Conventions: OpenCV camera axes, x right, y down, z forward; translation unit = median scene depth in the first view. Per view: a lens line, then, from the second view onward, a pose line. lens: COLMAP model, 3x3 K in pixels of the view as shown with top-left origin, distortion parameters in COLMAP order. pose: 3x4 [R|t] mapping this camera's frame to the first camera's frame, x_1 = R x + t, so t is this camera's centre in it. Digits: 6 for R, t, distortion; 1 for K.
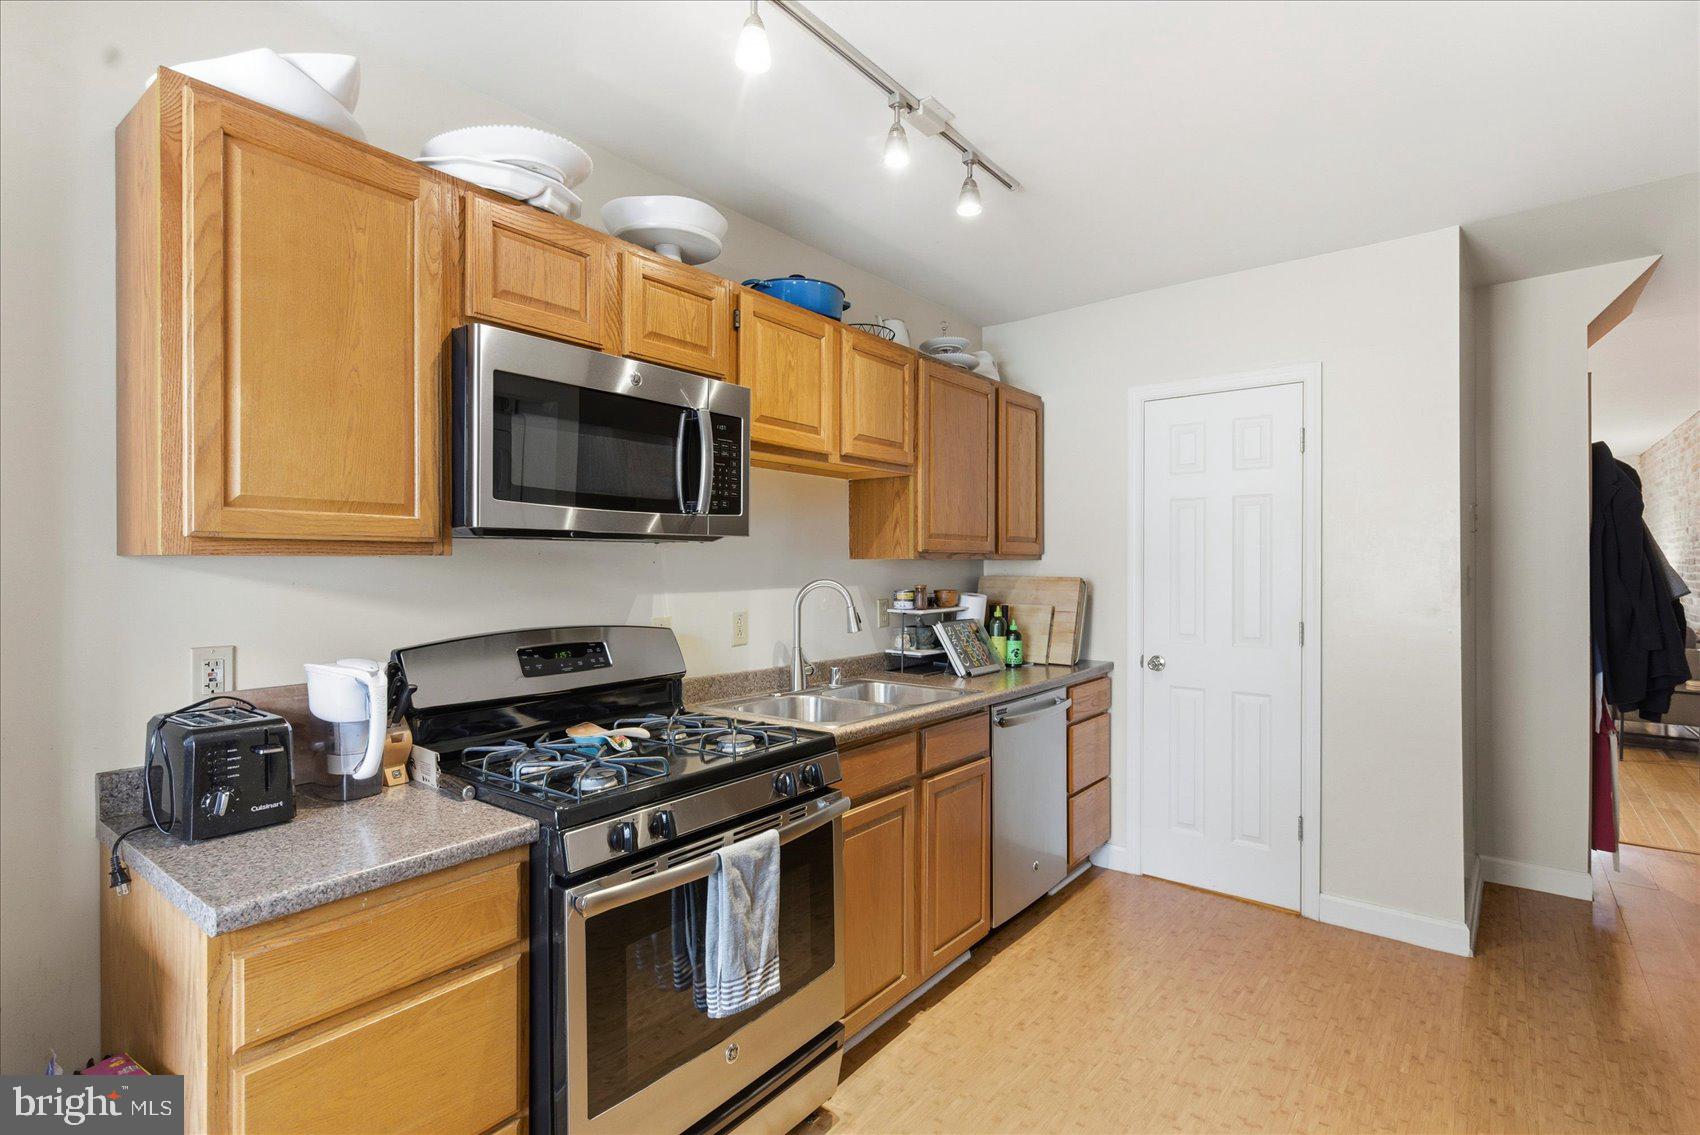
lens RADIAL K [[819.2, 0, 847.5], [0, 819.2, 574.2], [0, 0, 1]] dist [-0.004688, 0.000135]
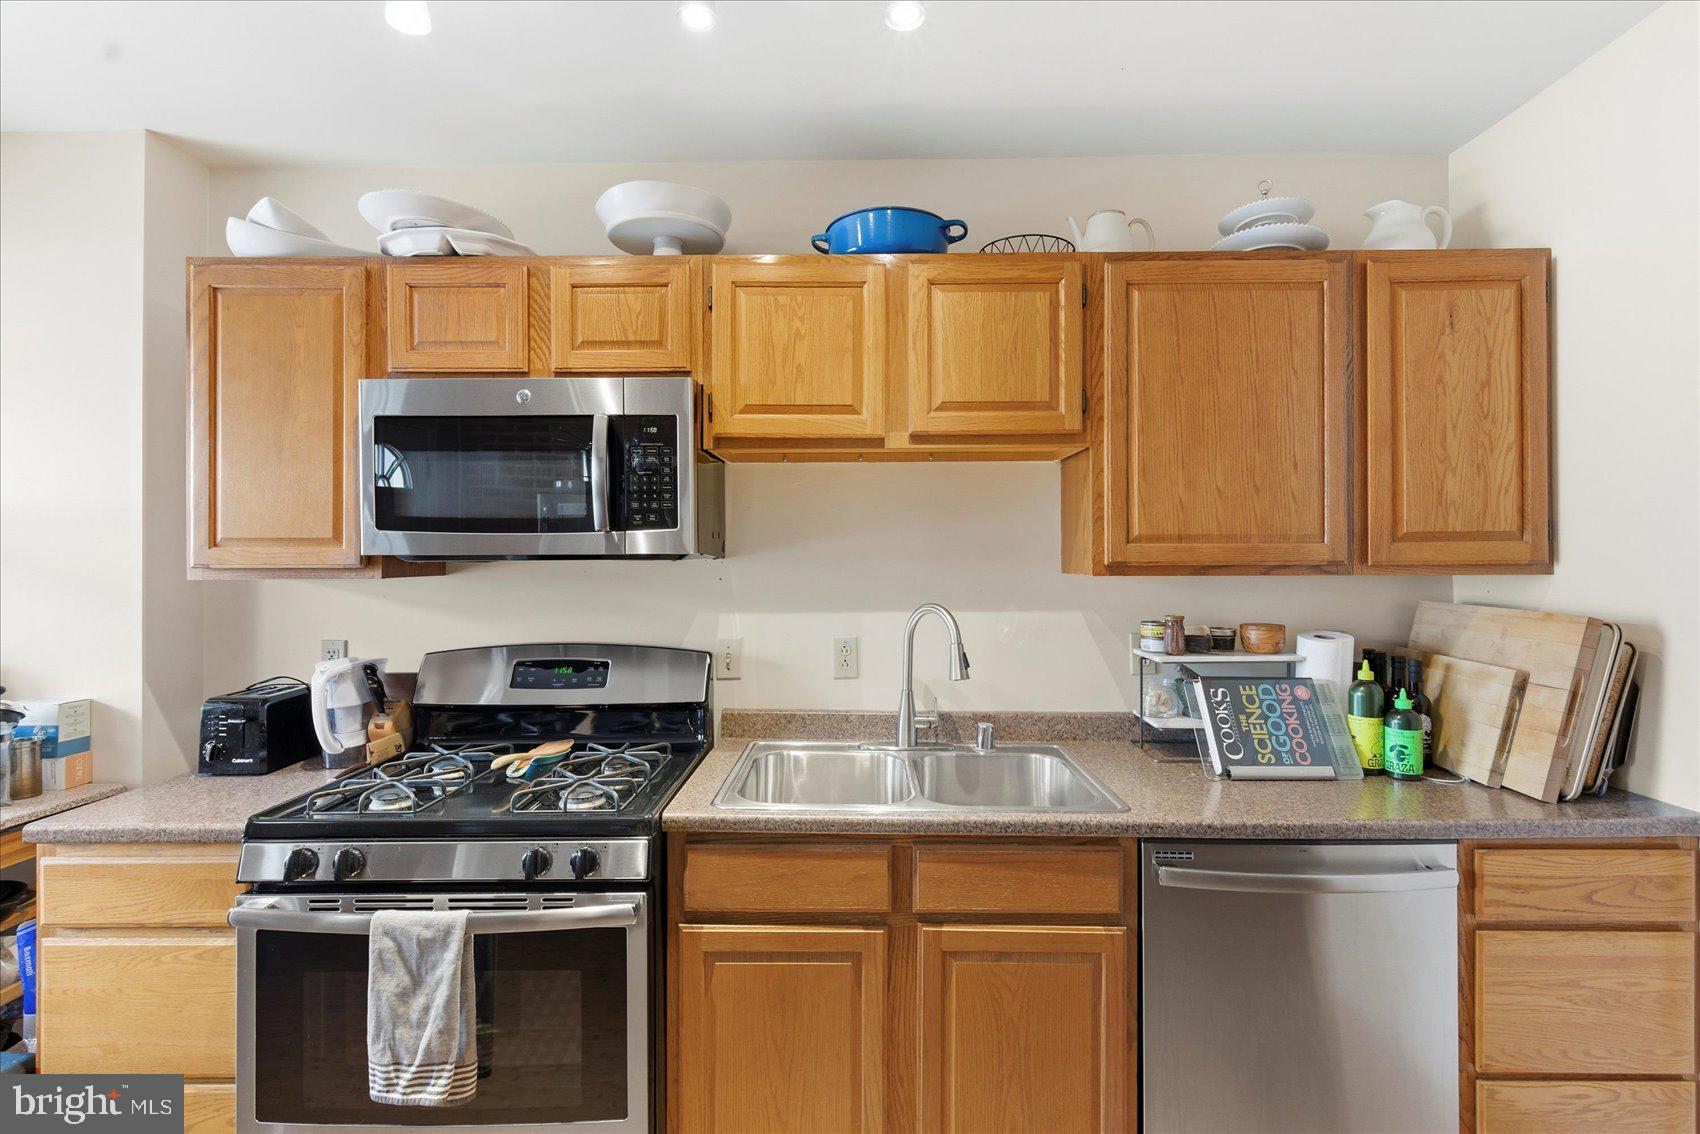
lens RADIAL K [[783.0, 0, 855.8], [0, 783.0, 554.6], [0, 0, 1]] dist [-0.007531, 0.001119]
pose [[0.605458, -0.002603, -0.795873, 0.564228], [-0.006615, 0.999944, -0.008303, -0.036055], [0.795849, 0.010292, 0.605407, 0.591038]]
